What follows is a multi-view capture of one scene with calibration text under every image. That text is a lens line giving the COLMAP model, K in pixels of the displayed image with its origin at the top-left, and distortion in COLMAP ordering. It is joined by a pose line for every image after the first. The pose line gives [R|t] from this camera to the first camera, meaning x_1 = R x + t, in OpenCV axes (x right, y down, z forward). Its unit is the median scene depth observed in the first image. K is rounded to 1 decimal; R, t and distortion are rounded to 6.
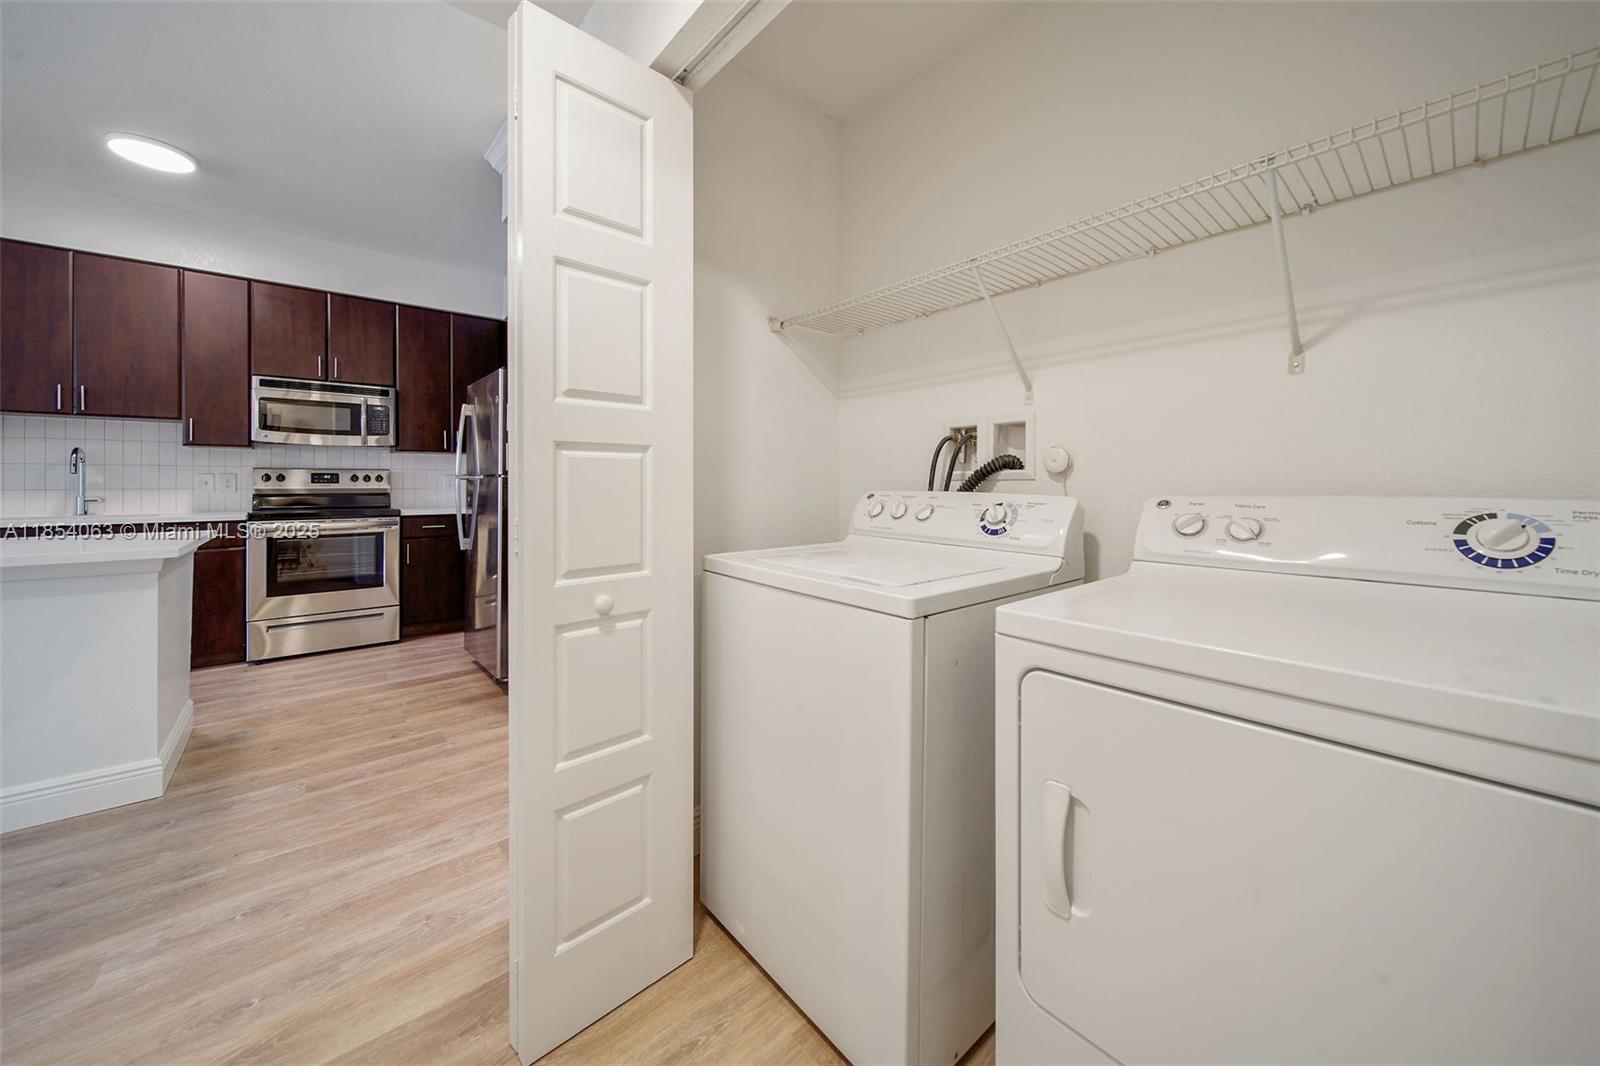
lens RADIAL K [[582.2, 0, 813.8], [0, 582.2, 487.4], [0, 0, 1]] dist [-0.001287, -0.000598]
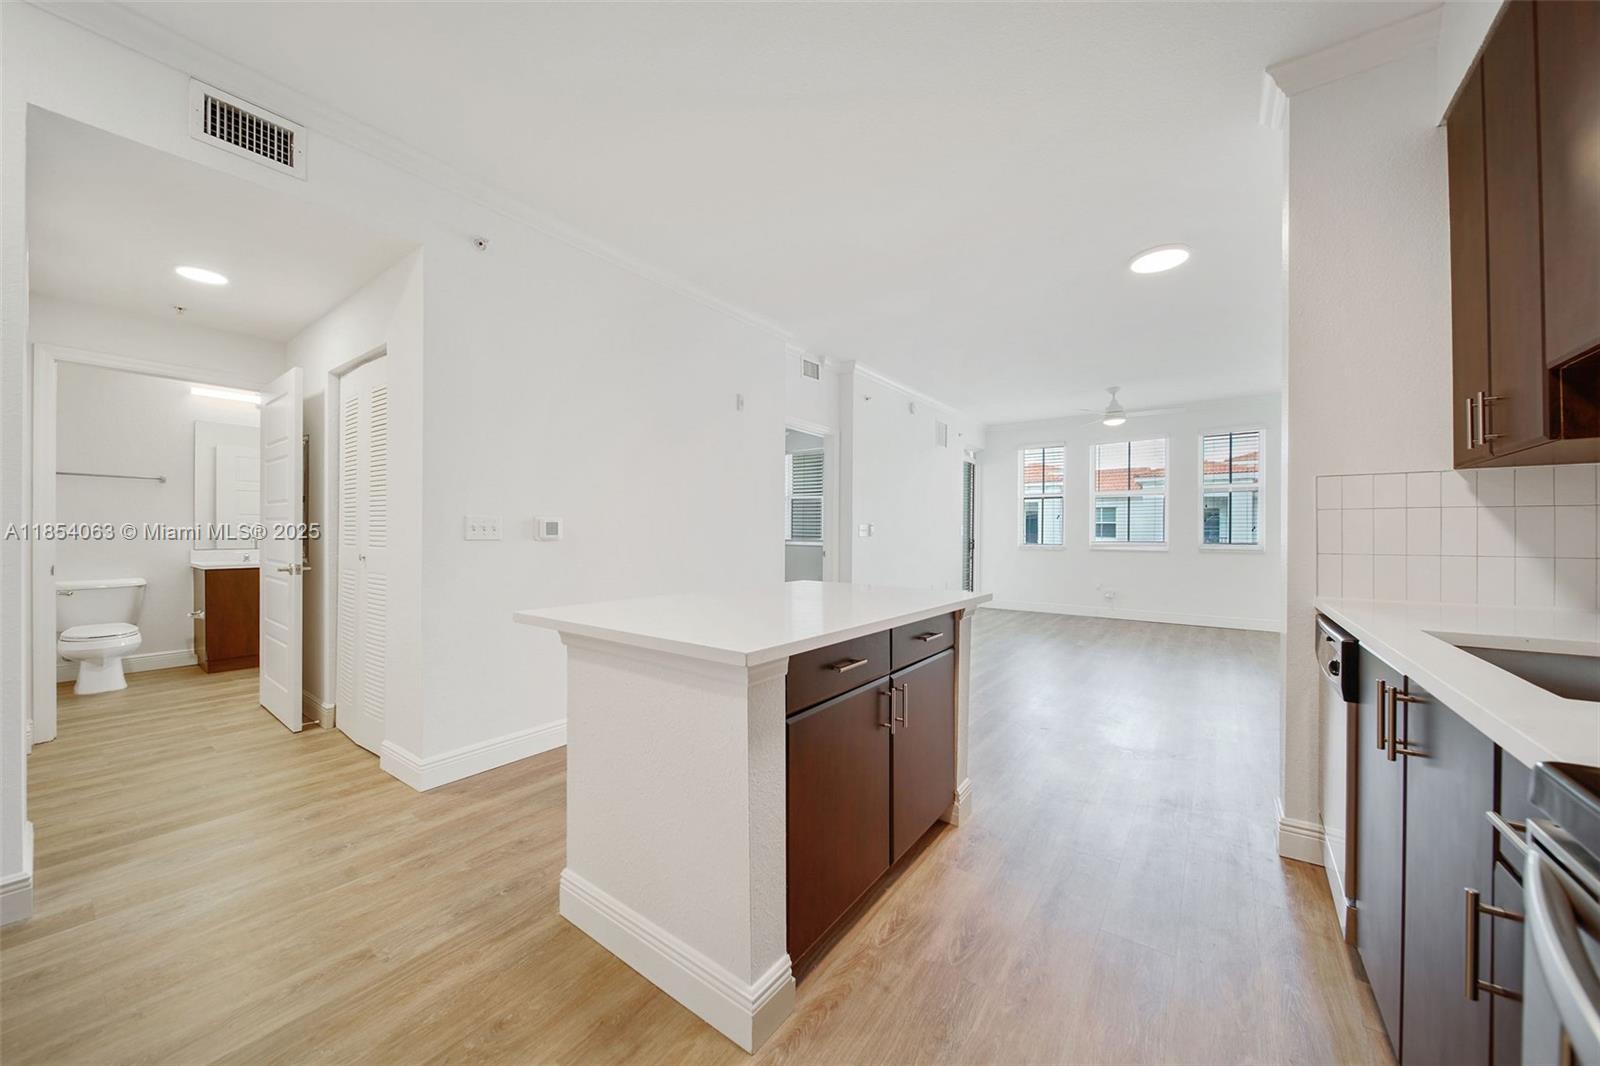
lens RADIAL K [[568.5, 0, 794.0], [0, 568.5, 532.2], [0, 0, 1]] dist [-0.001508, -0.000386]
pose [[-0.978205, -0.005899, -0.207560, -0.699804], [-0.008075, 0.999921, 0.009637, -0.013615], [0.207487, 0.011103, -0.978175, 1.017827]]
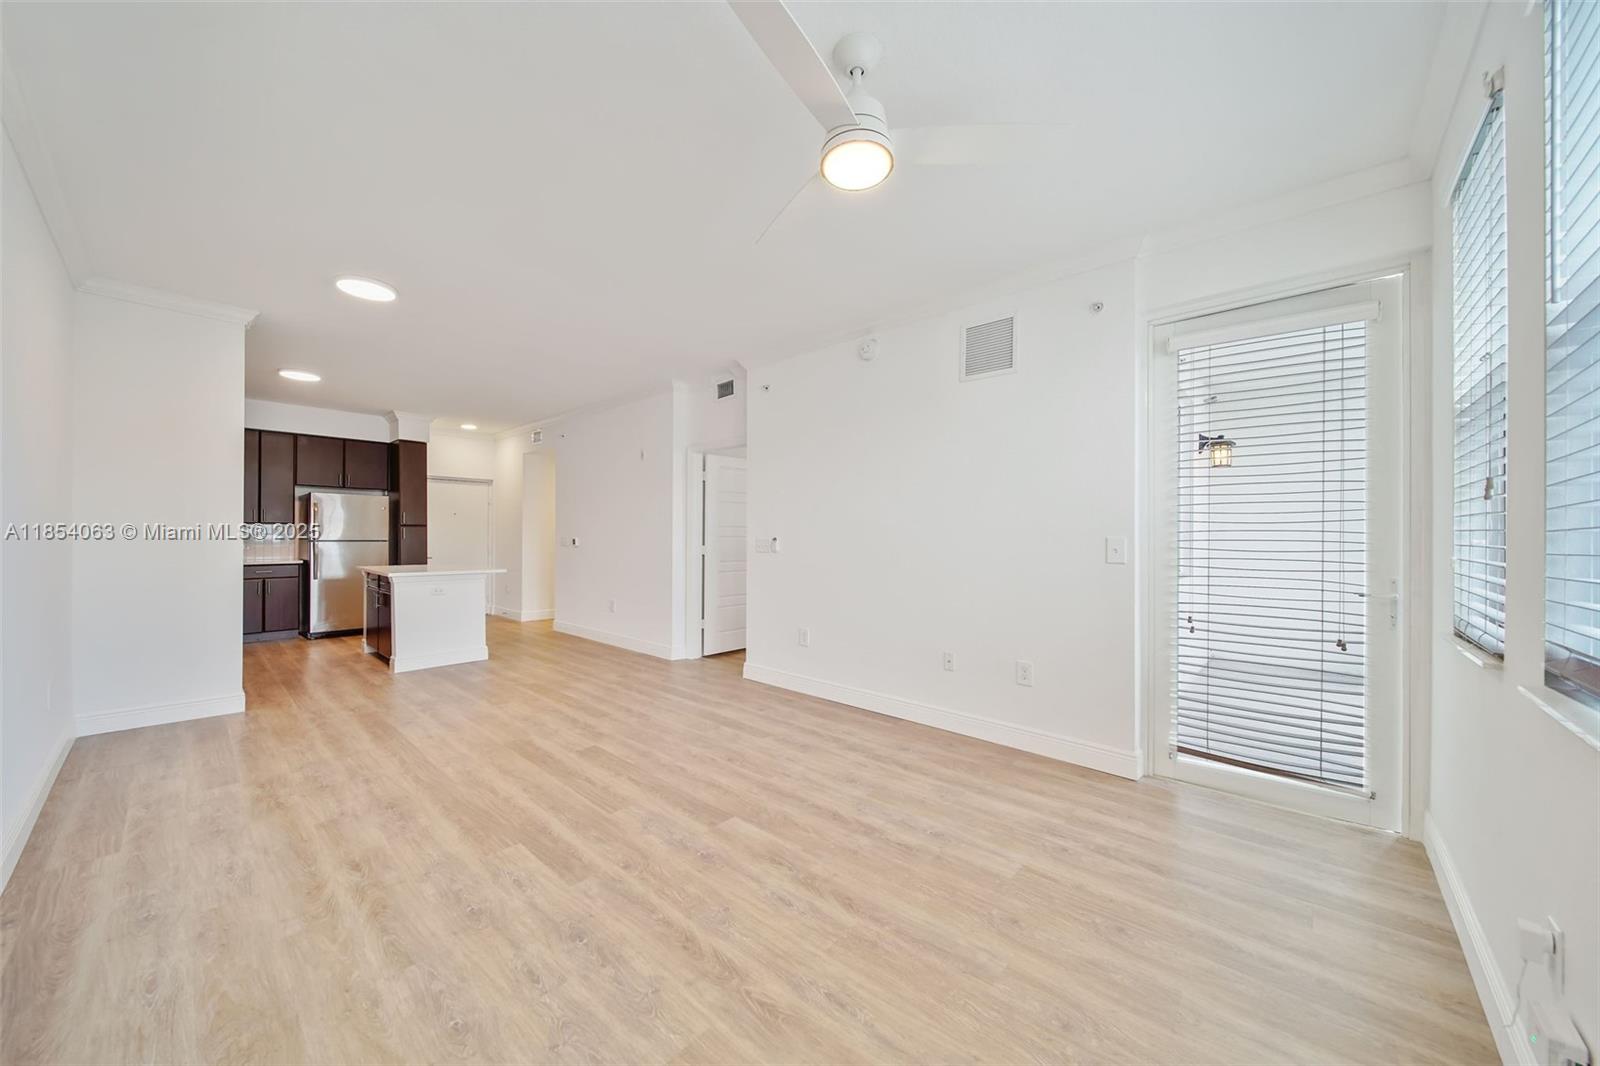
lens RADIAL K [[562.6, 0, 796.9], [0, 562.6, 530.8], [0, 0, 1]] dist [0.000801, -0.001446]
pose [[-0.111713, 0.007168, 0.993715, -2.428276], [0.005468, 0.999963, -0.006598, -0.028488], [-0.993725, 0.004697, -0.111749, -0.325806]]
